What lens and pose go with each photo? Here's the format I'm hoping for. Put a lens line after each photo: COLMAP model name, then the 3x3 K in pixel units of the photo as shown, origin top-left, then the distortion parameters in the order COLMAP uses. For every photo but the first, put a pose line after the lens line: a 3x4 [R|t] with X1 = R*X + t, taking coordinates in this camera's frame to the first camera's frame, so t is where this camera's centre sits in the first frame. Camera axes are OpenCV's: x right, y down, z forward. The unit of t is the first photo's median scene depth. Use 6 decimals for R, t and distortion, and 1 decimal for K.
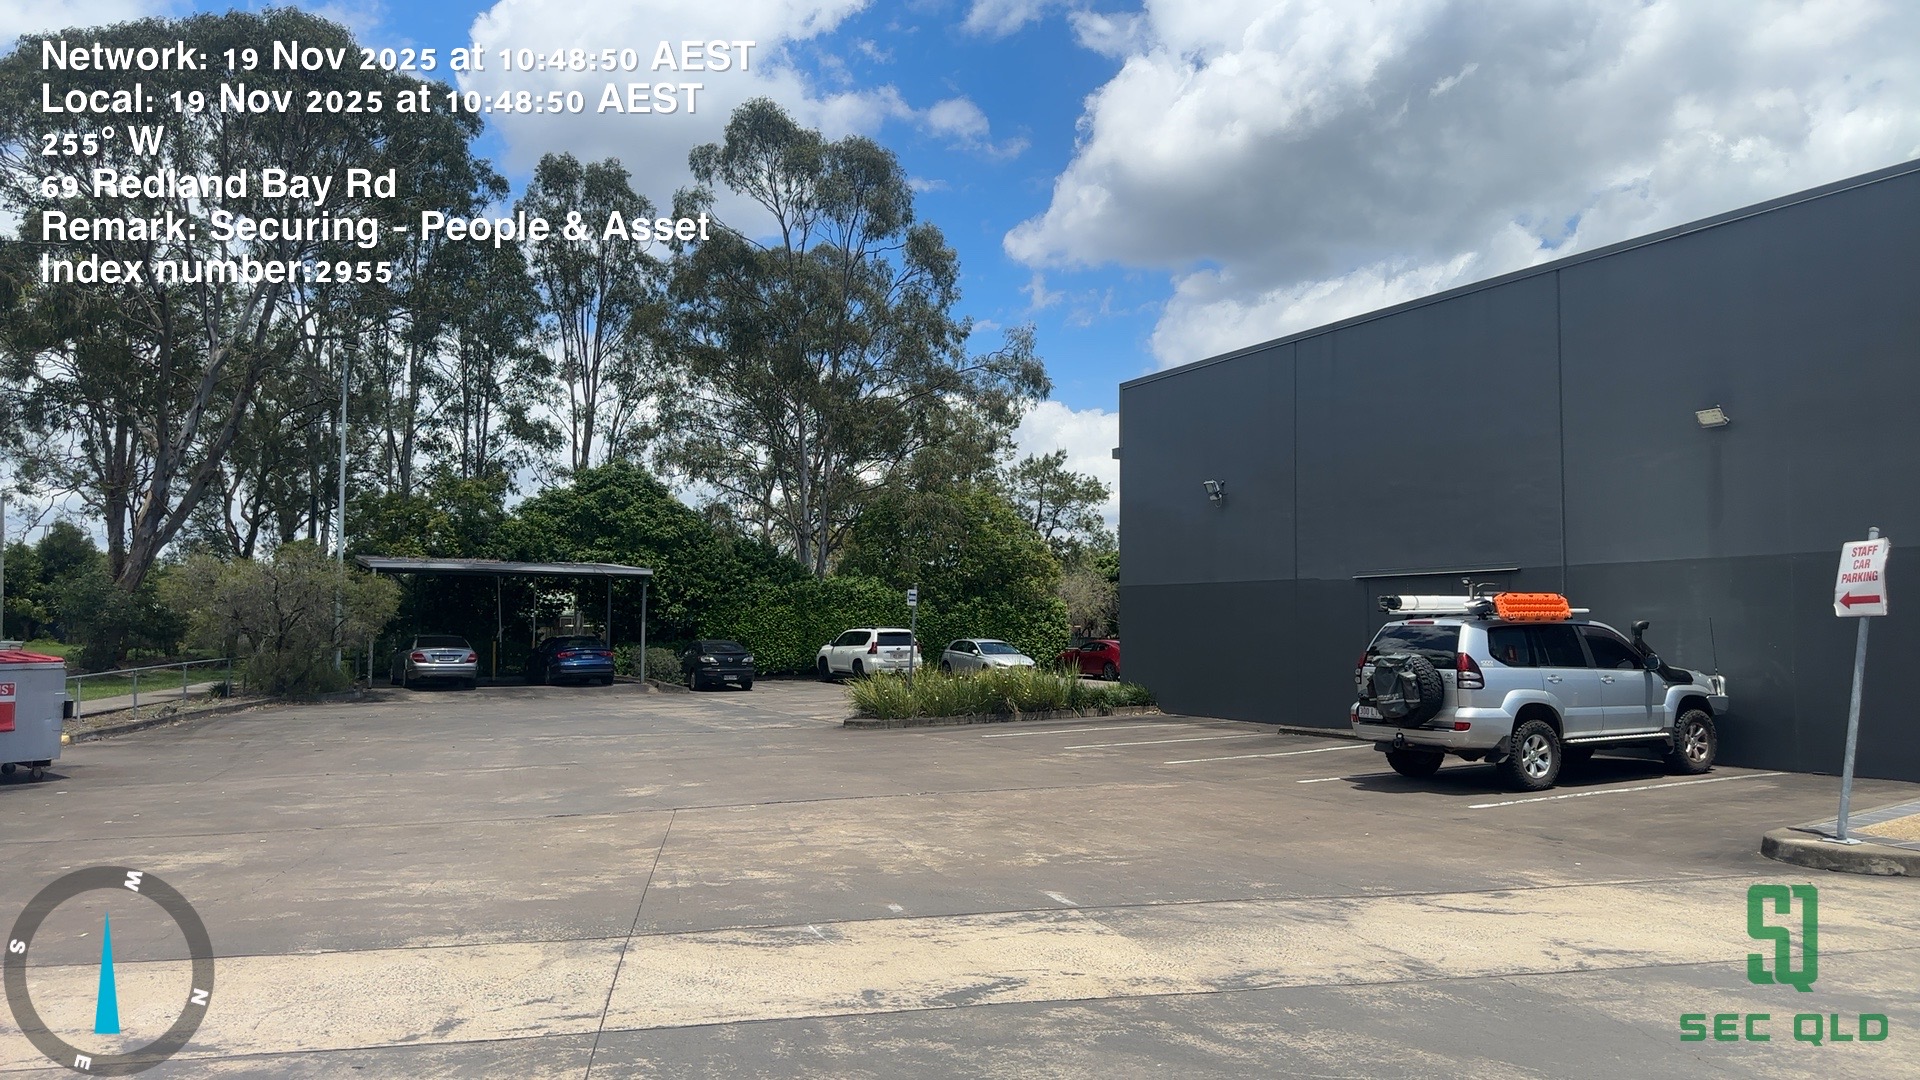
lens RADIAL K [[1334.7, 0, 956.8], [0, 1334.7, 536.6], [0, 0, 1]] dist [0.019366, -0.023766]
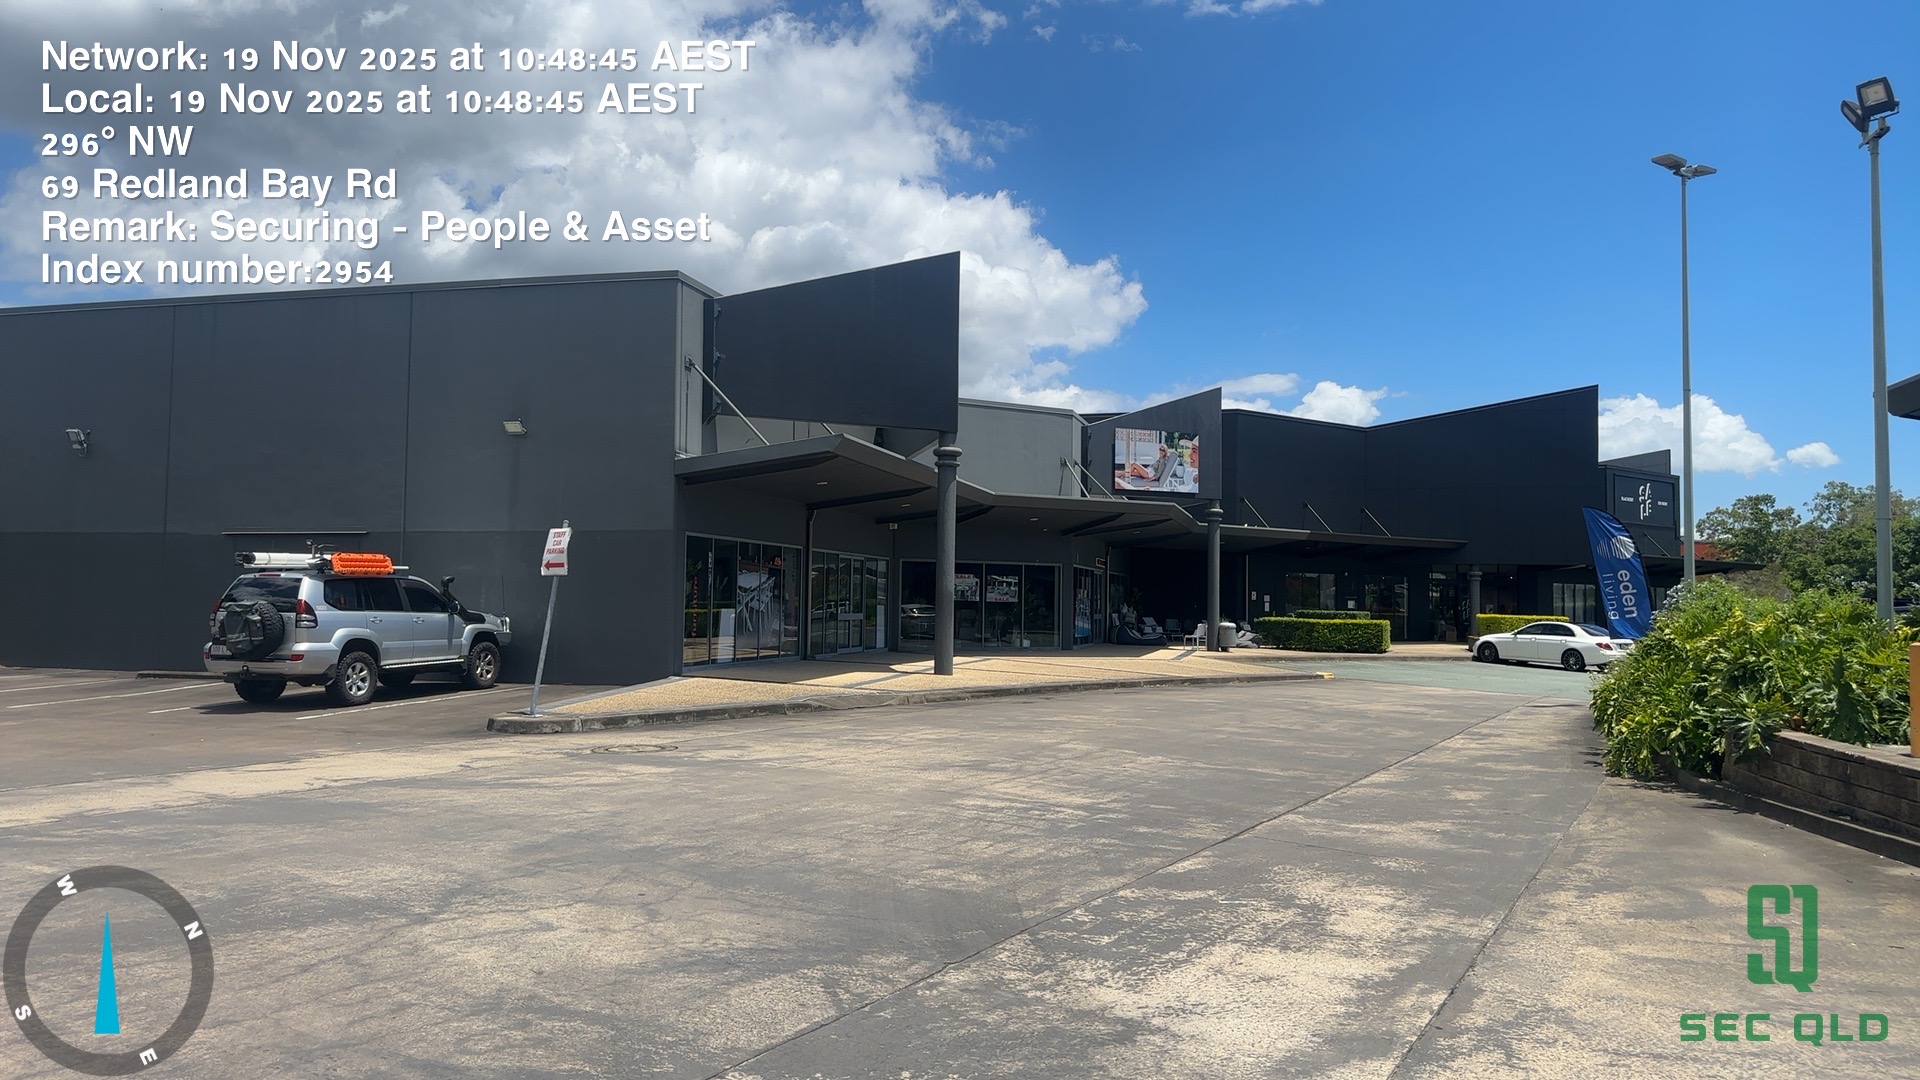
lens RADIAL K [[1334.7, 0, 965.1], [0, 1334.7, 533.5], [0, 0, 1]] dist [0.019366, -0.023766]
pose [[0.711281, 0.037189, 0.701924, -0.062423], [-0.059968, 0.998169, 0.007883, -0.021653], [-0.700346, -0.047700, 0.712208, -0.316776]]
